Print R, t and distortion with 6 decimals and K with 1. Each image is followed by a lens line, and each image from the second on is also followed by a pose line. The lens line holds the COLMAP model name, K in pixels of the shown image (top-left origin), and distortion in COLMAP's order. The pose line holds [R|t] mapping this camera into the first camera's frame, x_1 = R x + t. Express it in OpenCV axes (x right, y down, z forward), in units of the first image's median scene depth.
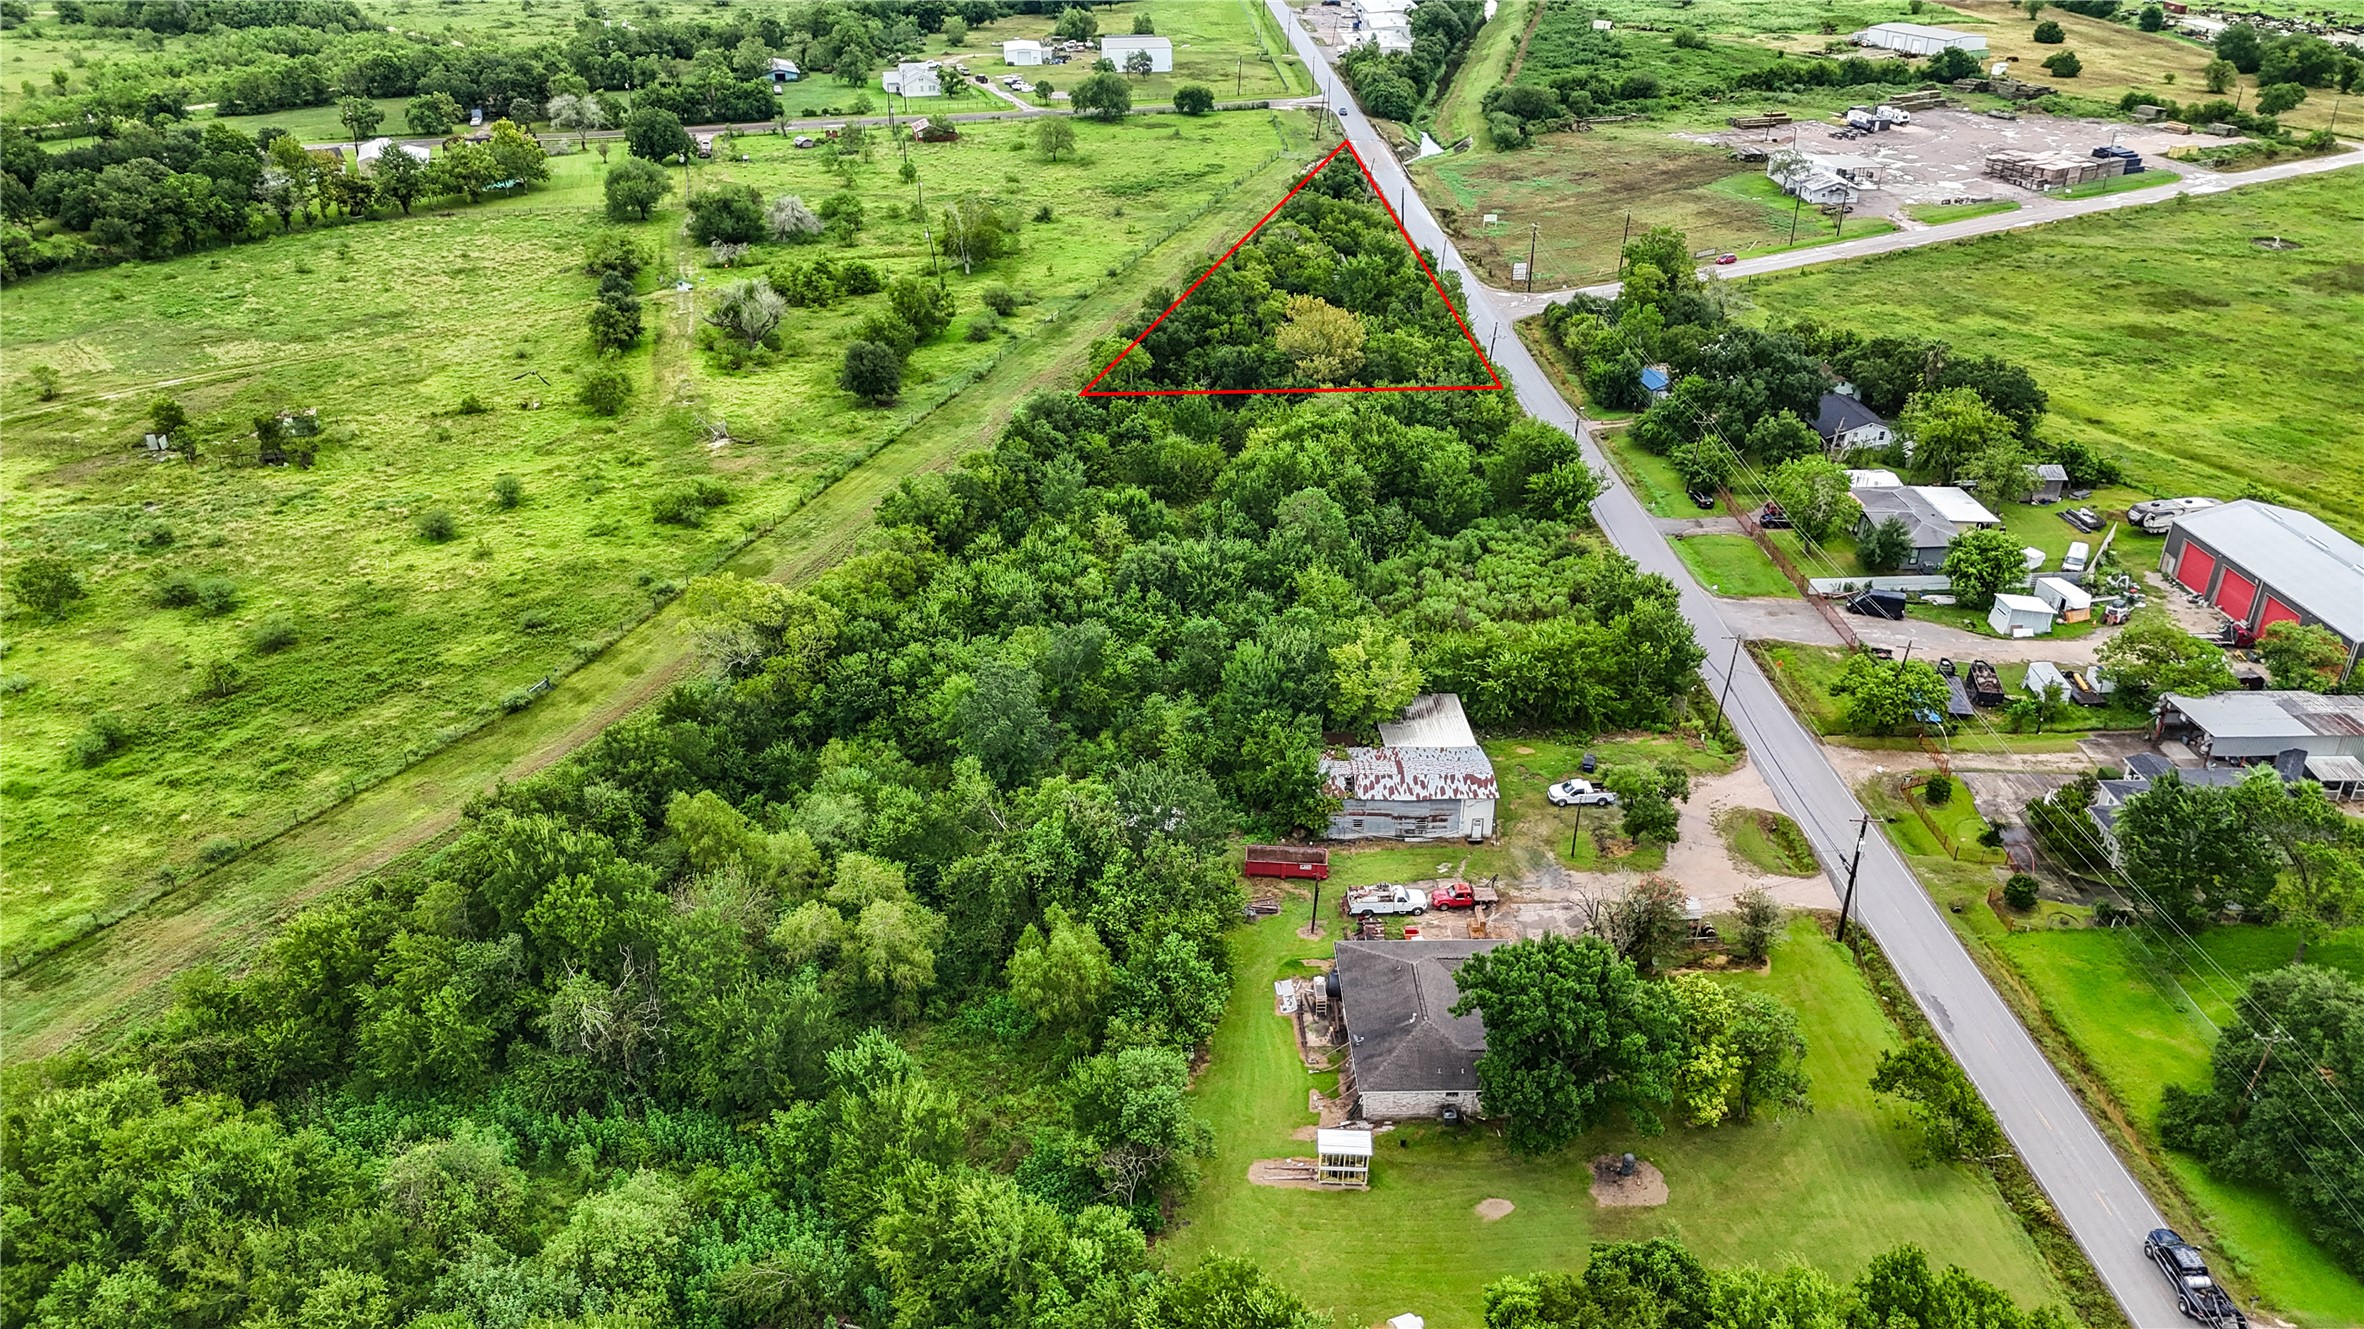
lens RADIAL K [[1736.4, 0, 1182.0], [0, 1736.4, 664.5], [0, 0, 1]] dist [0.059808, -0.057542]
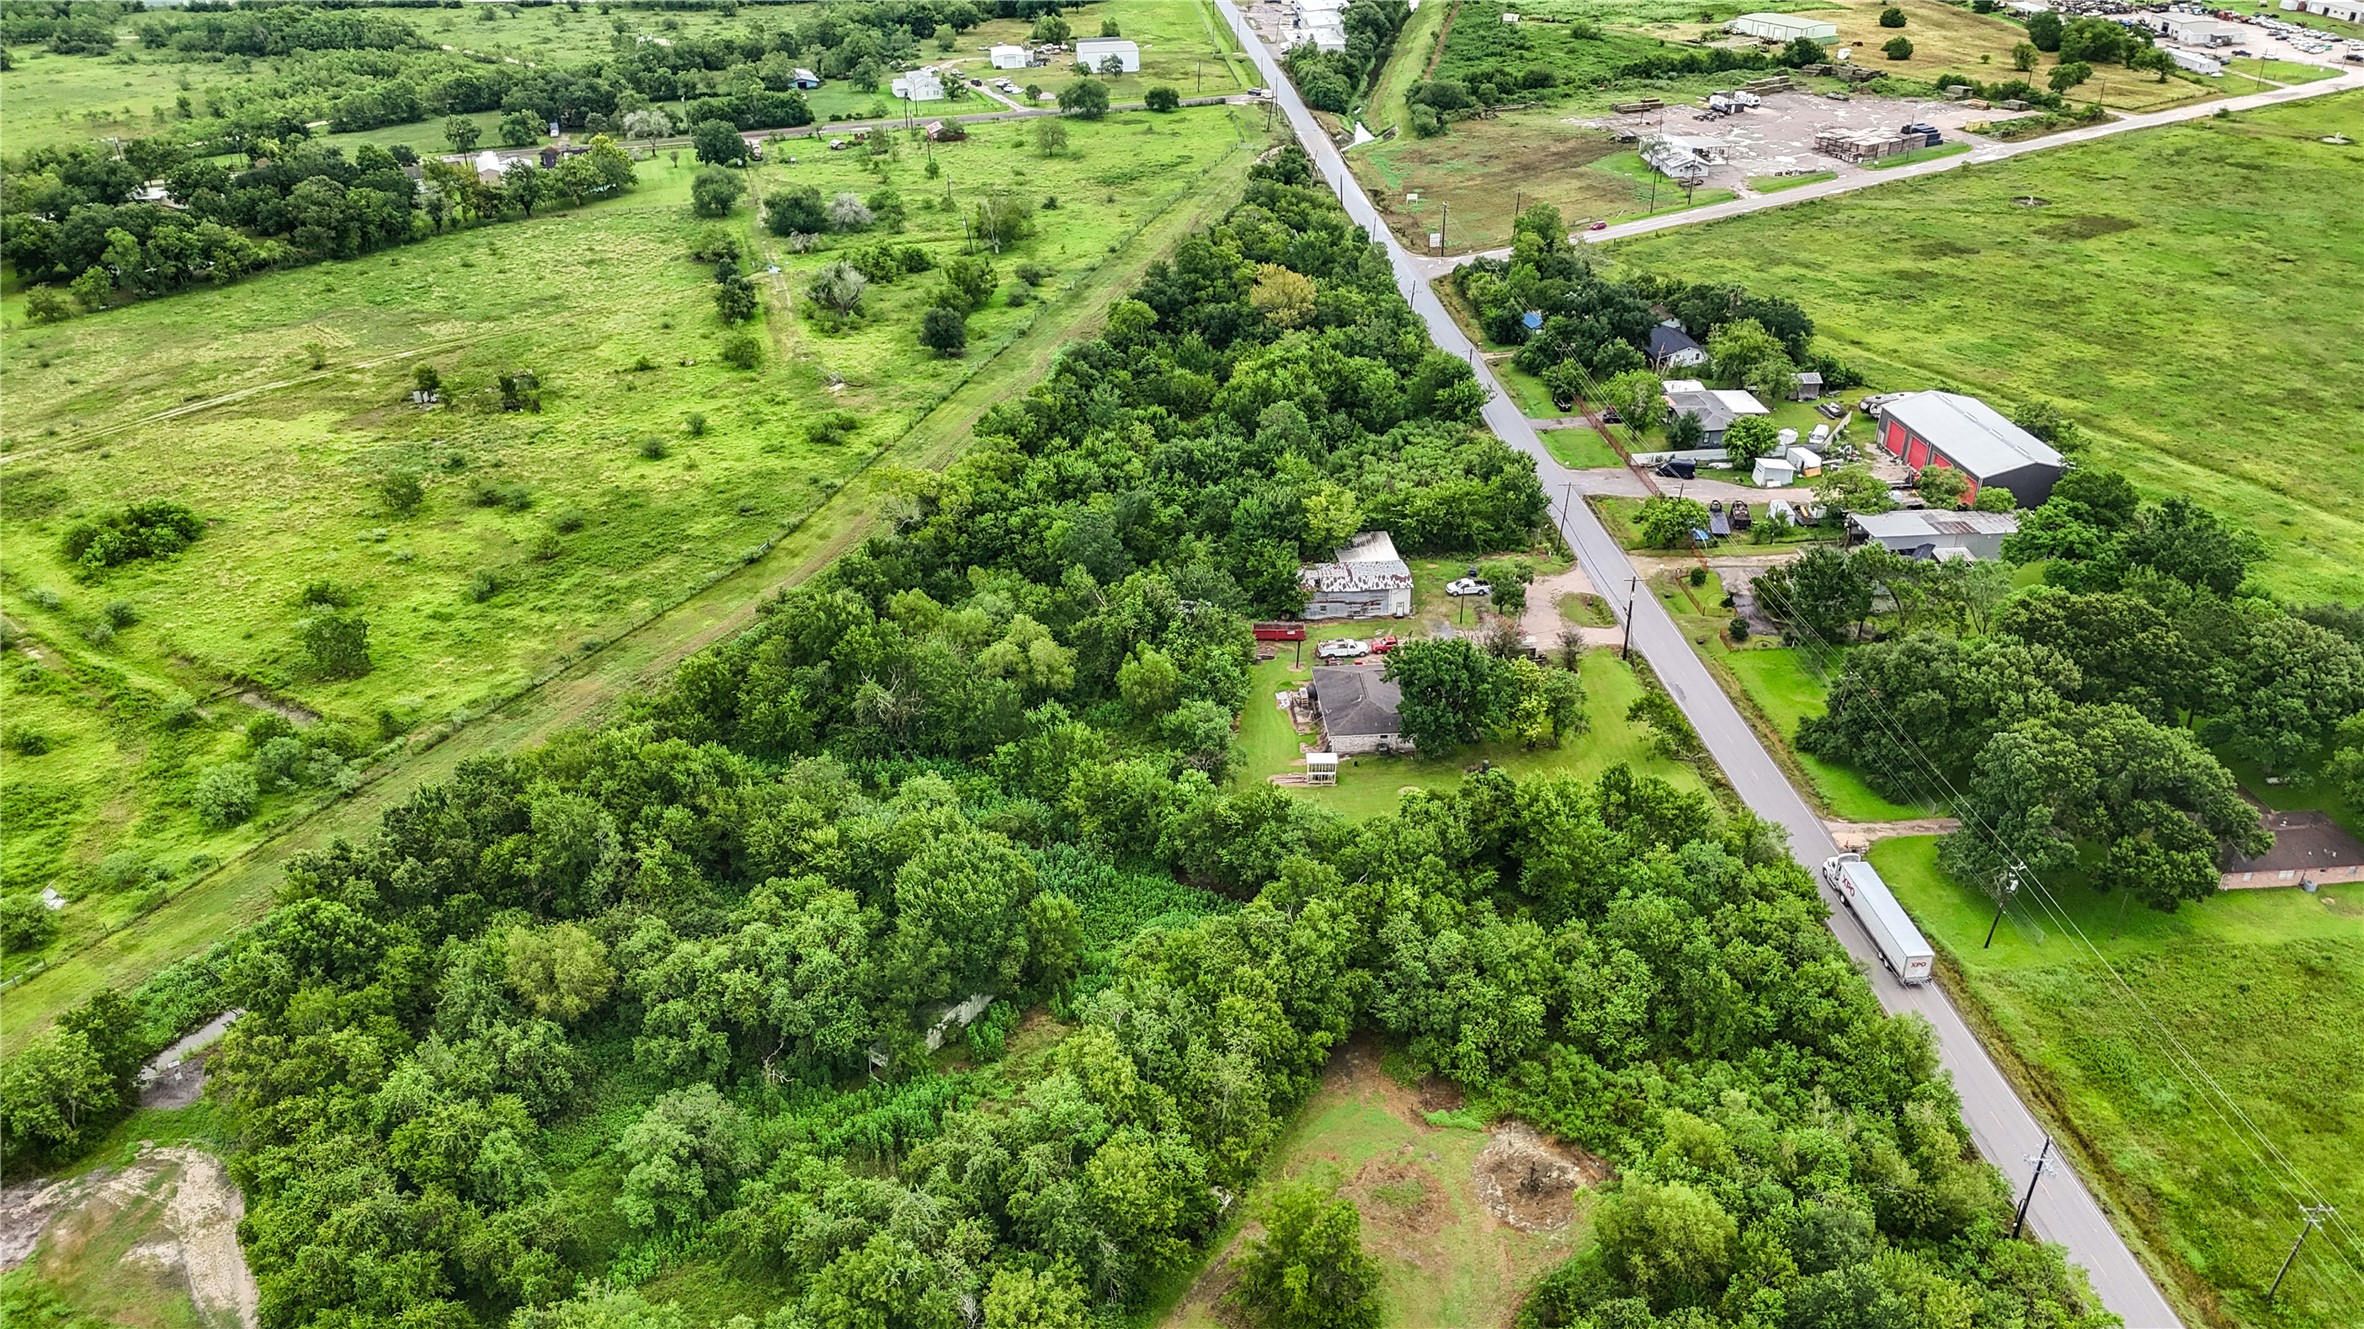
lens RADIAL K [[1736.4, 0, 1182.0], [0, 1736.4, 664.5], [0, 0, 1]] dist [0.059808, -0.057542]
pose [[0.999146, -0.032284, 0.025789, -0.035410], [0.031829, 0.999333, 0.017875, 0.058875], [-0.026349, -0.017039, 0.999508, -0.289401]]
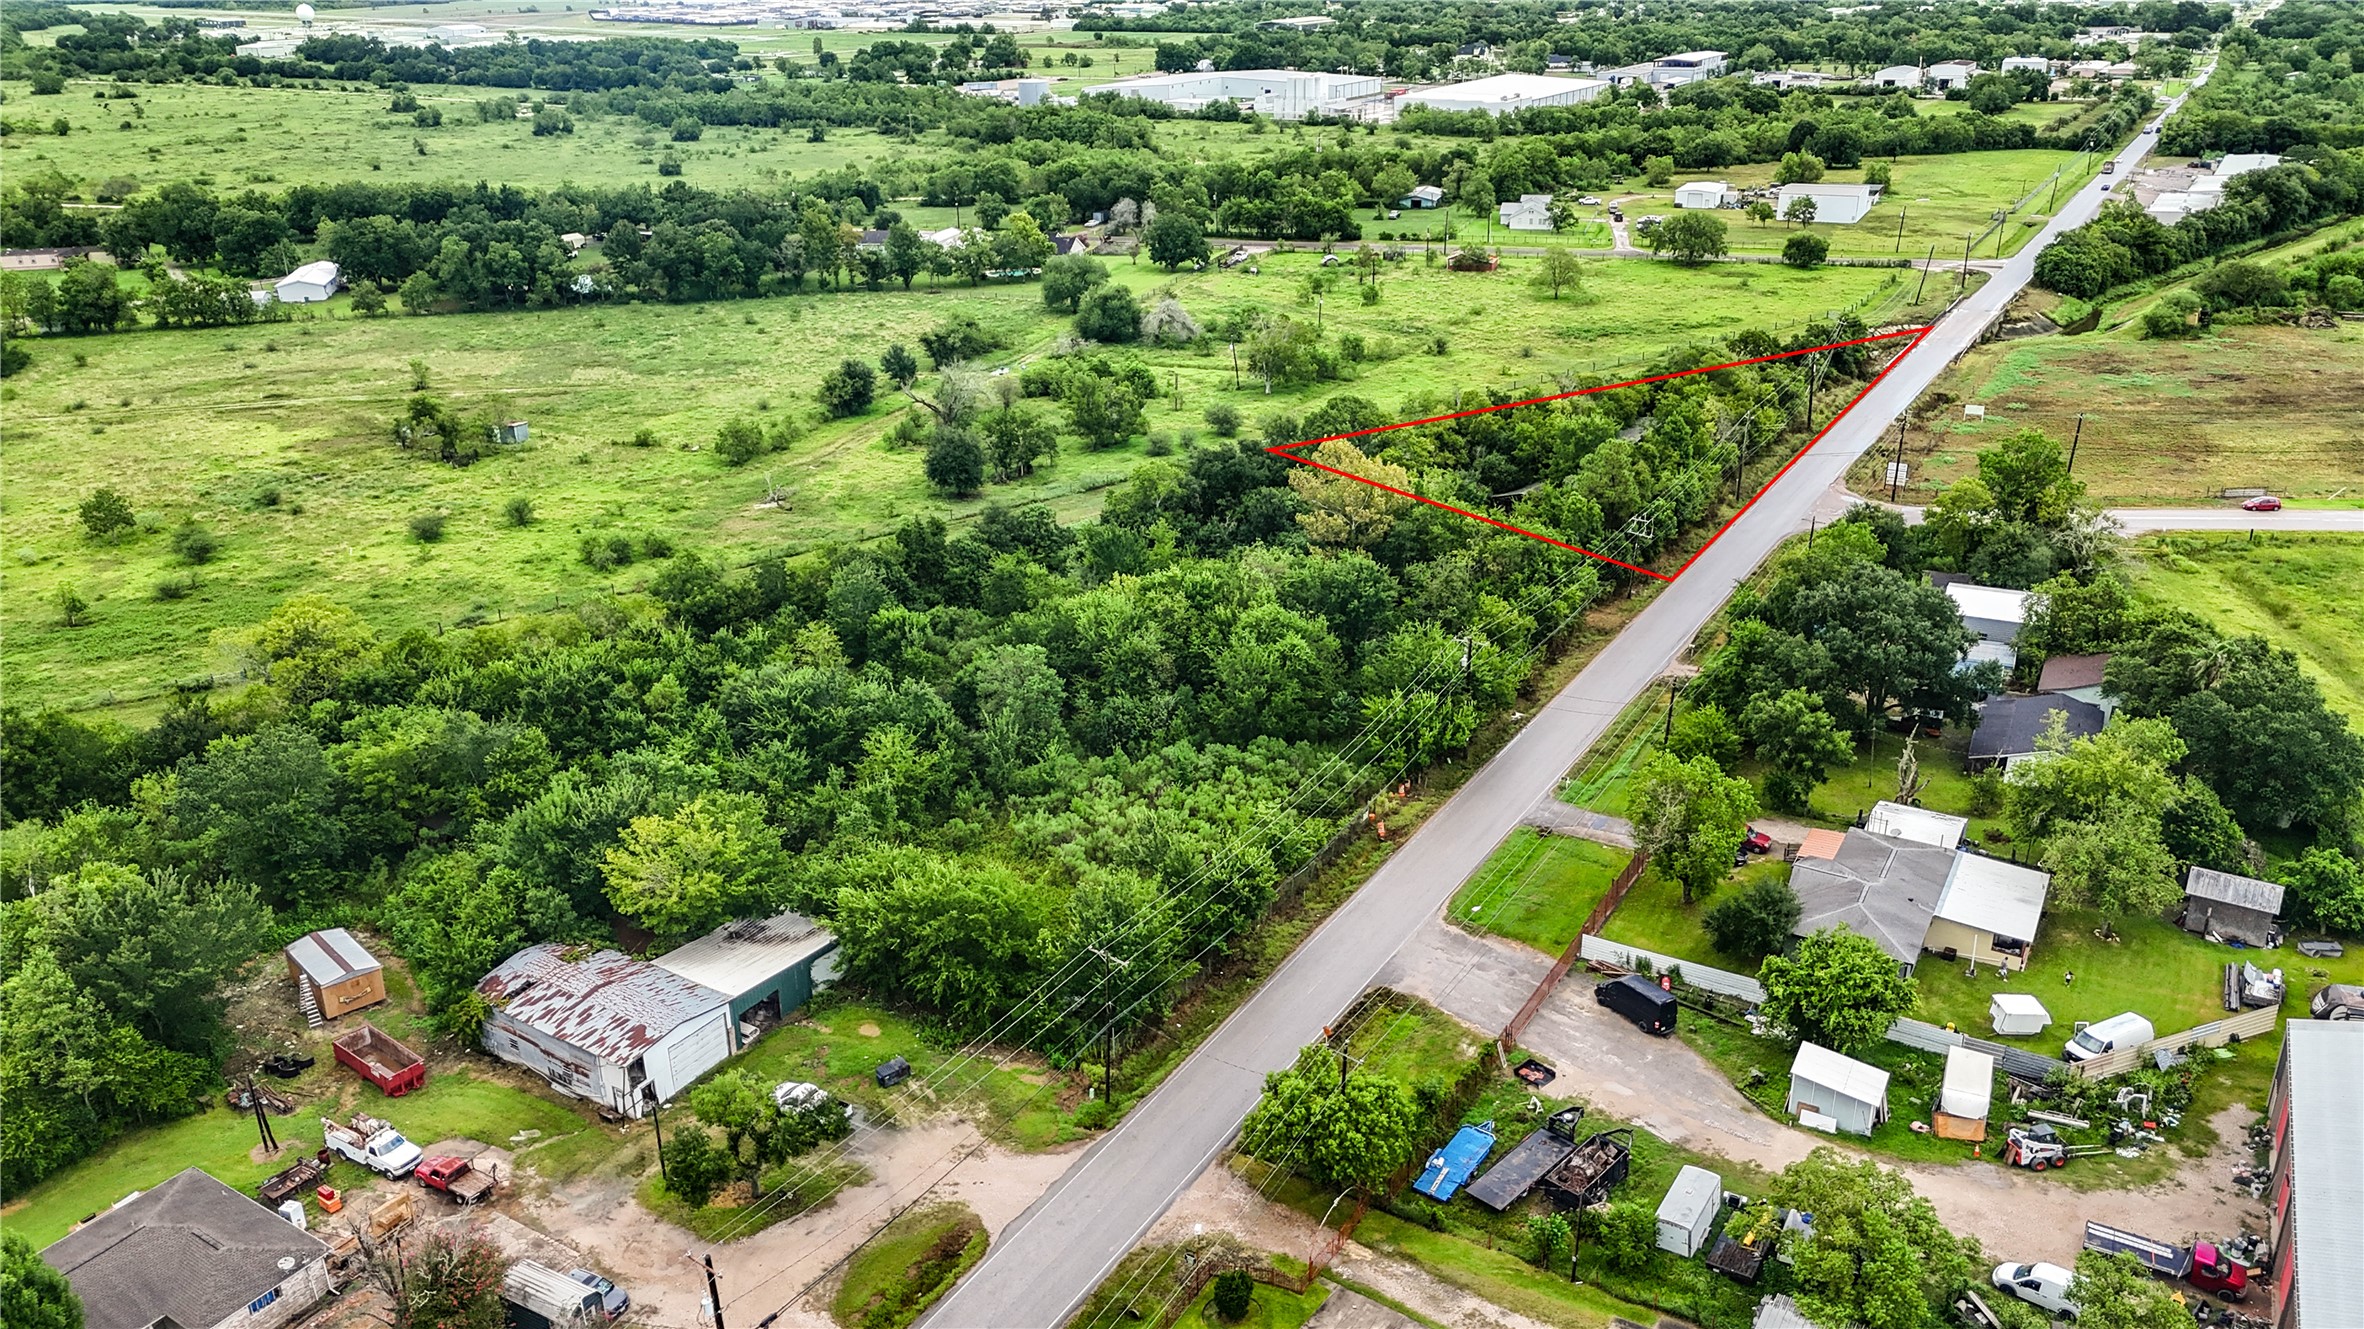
lens RADIAL K [[1736.4, 0, 1182.0], [0, 1736.4, 664.5], [0, 0, 1]] dist [0.059808, -0.057542]
pose [[0.826041, 0.198369, -0.527547, 0.380195], [-0.244175, 0.969569, -0.017755, -0.066726], [0.507971, 0.143481, 0.849340, 0.254173]]
